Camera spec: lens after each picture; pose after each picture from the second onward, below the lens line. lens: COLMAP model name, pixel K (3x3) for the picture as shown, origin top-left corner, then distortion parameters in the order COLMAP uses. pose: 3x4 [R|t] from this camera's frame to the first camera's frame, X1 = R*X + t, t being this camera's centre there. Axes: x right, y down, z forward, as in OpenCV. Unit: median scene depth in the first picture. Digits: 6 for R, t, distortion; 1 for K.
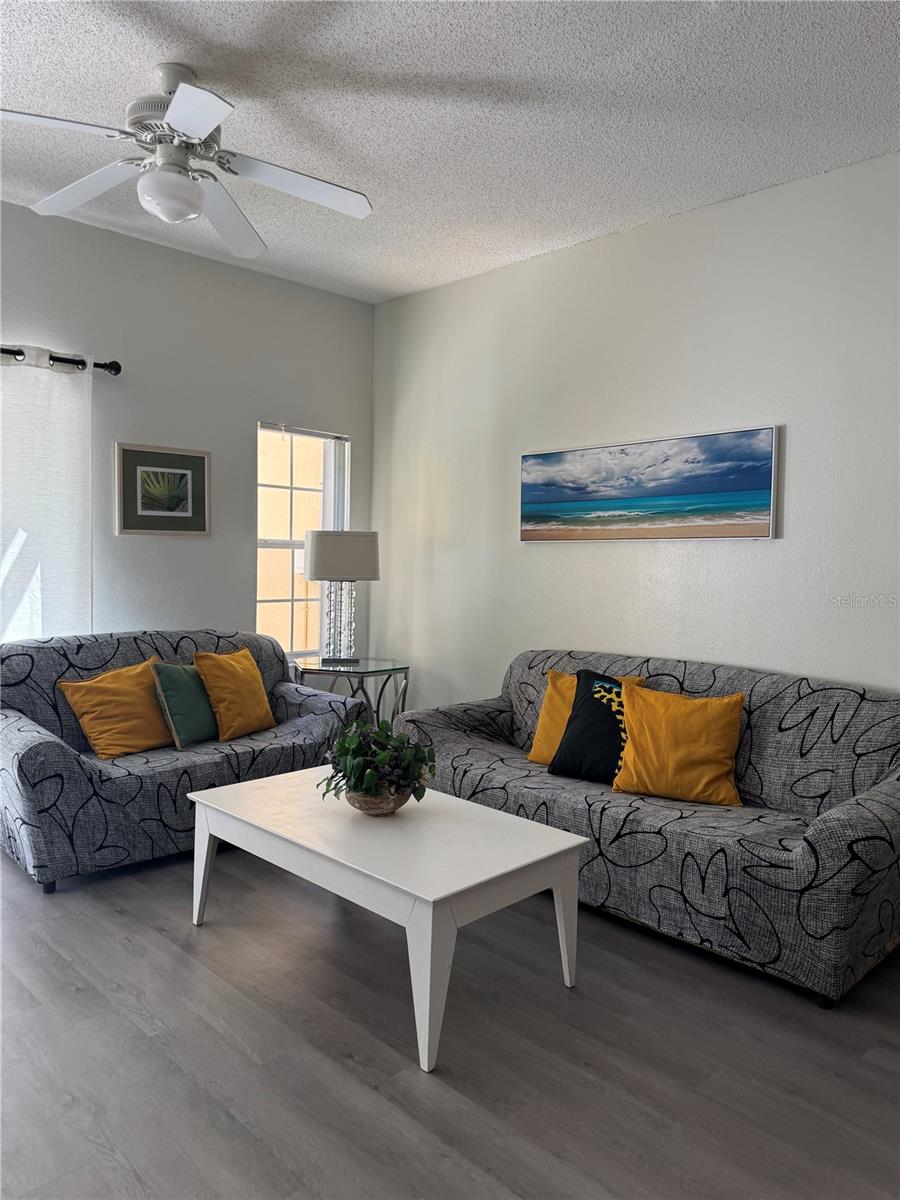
lens RADIAL K [[837.5, 0, 447.5], [0, 837.5, 609.2], [0, 0, 1]] dist [0.154232, -0.285606]
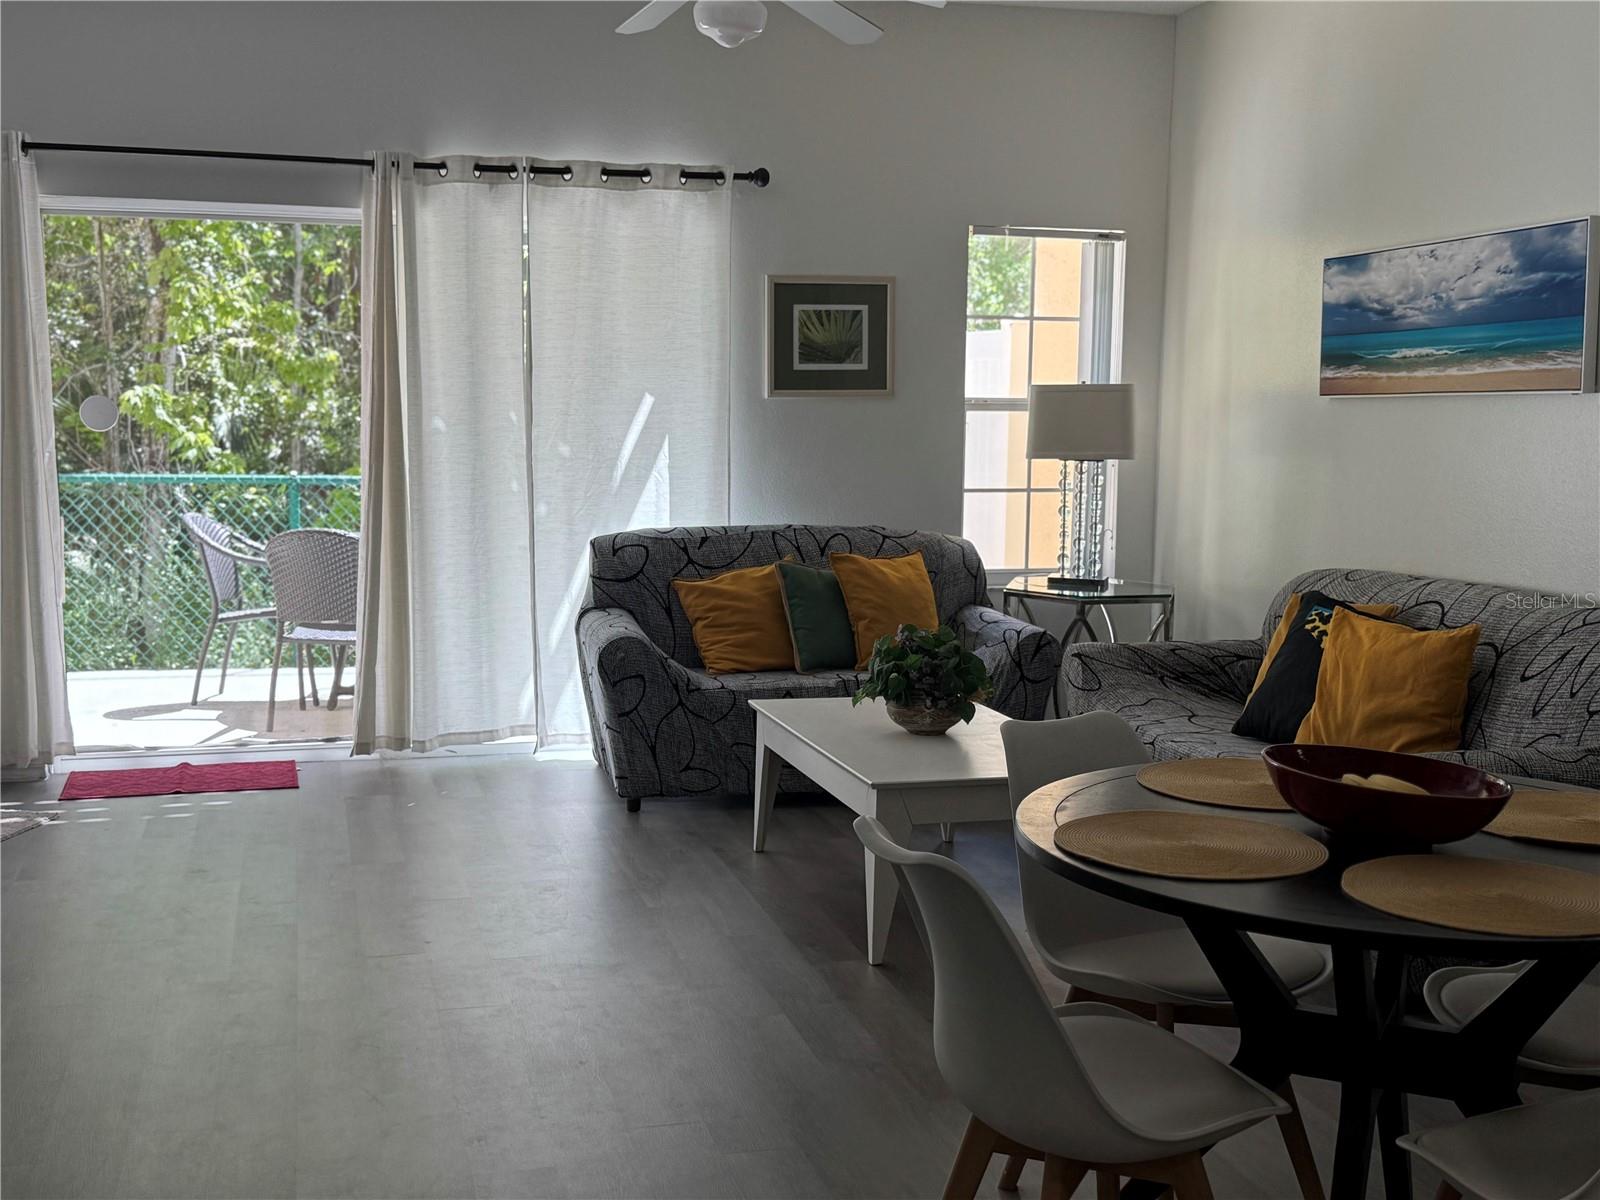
lens RADIAL K [[1914.6, 0, 810.3], [0, 1914.6, 603.8], [0, 0, 1]] dist [0.198054, -0.490436]
pose [[0.867111, 0.042663, -0.496285, 0.562815], [-0.025468, 0.998819, 0.041365, 0.027585], [0.497464, -0.023229, 0.867174, -0.522818]]
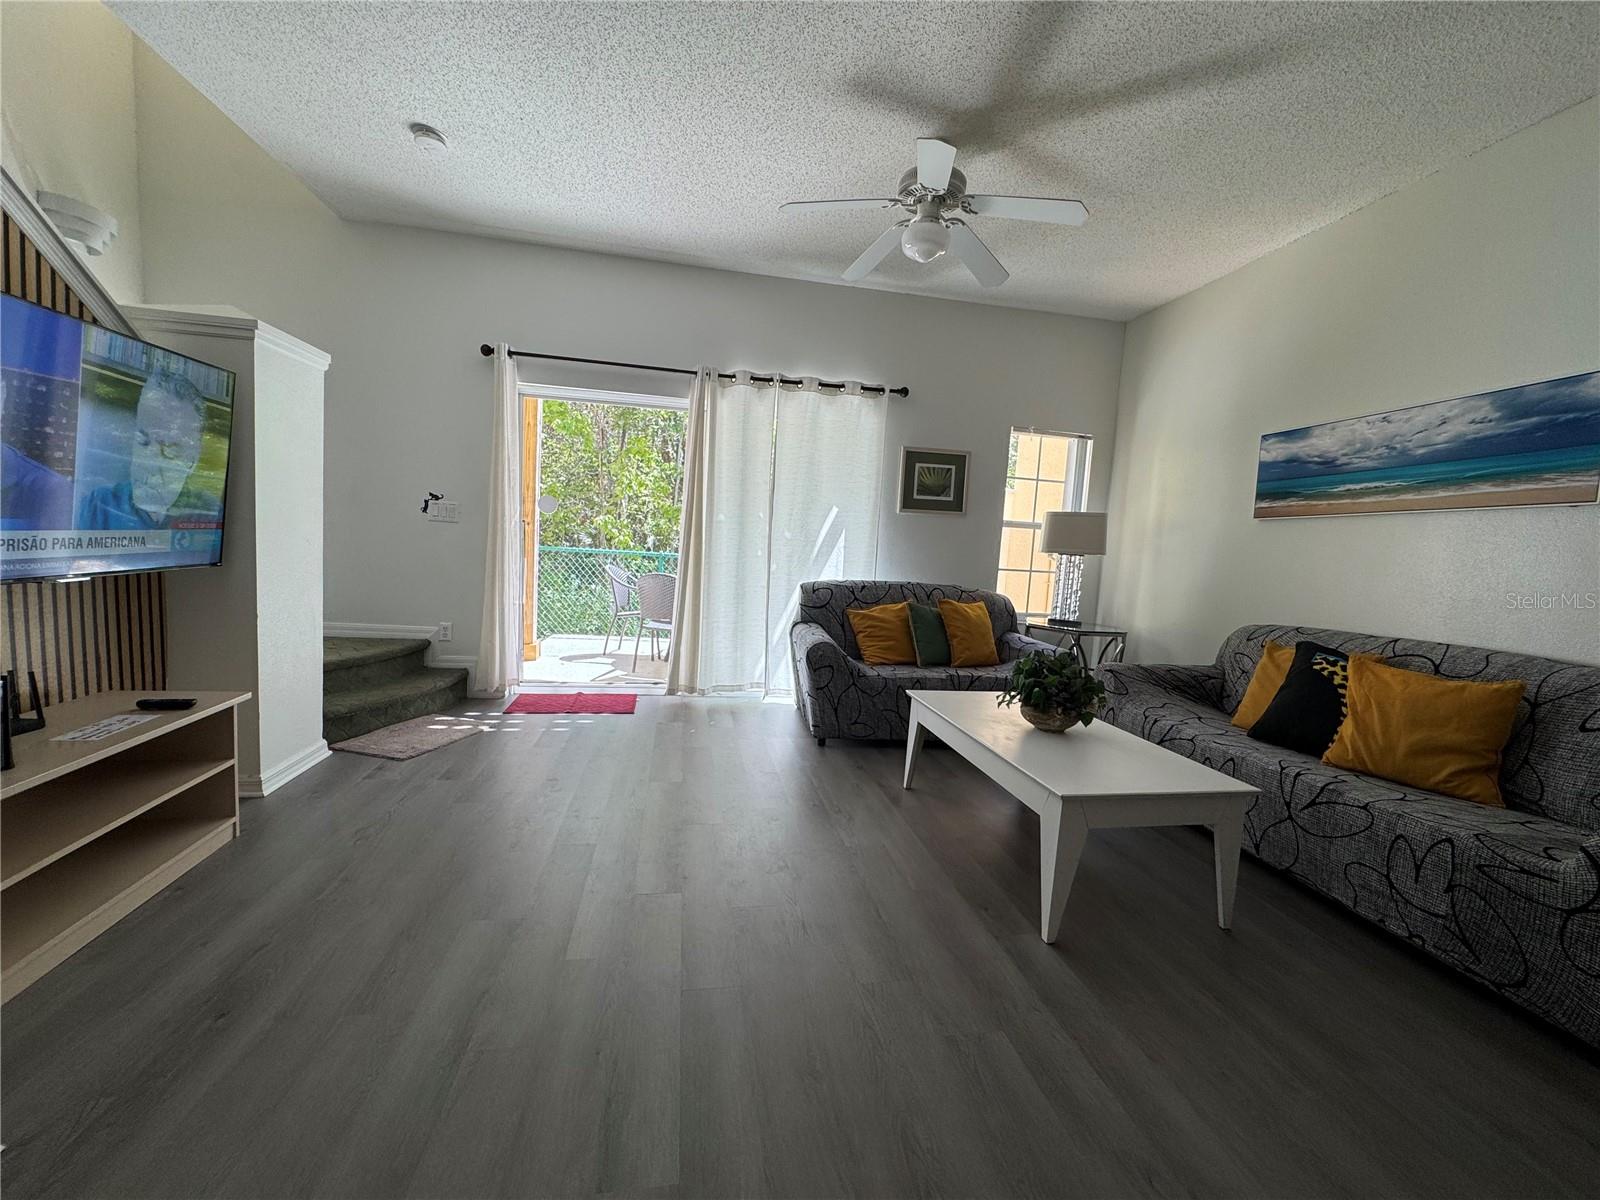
lens RADIAL K [[636.2, 0, 800.0], [0, 636.2, 600.0], [0, 0, 1]] dist [-0.005363, 0.000528]
pose [[0.824508, 0.075184, -0.560834, 0.084414], [-0.077536, 0.996796, 0.019640, 0.053513], [0.560514, 0.027292, 0.827695, 0.057050]]
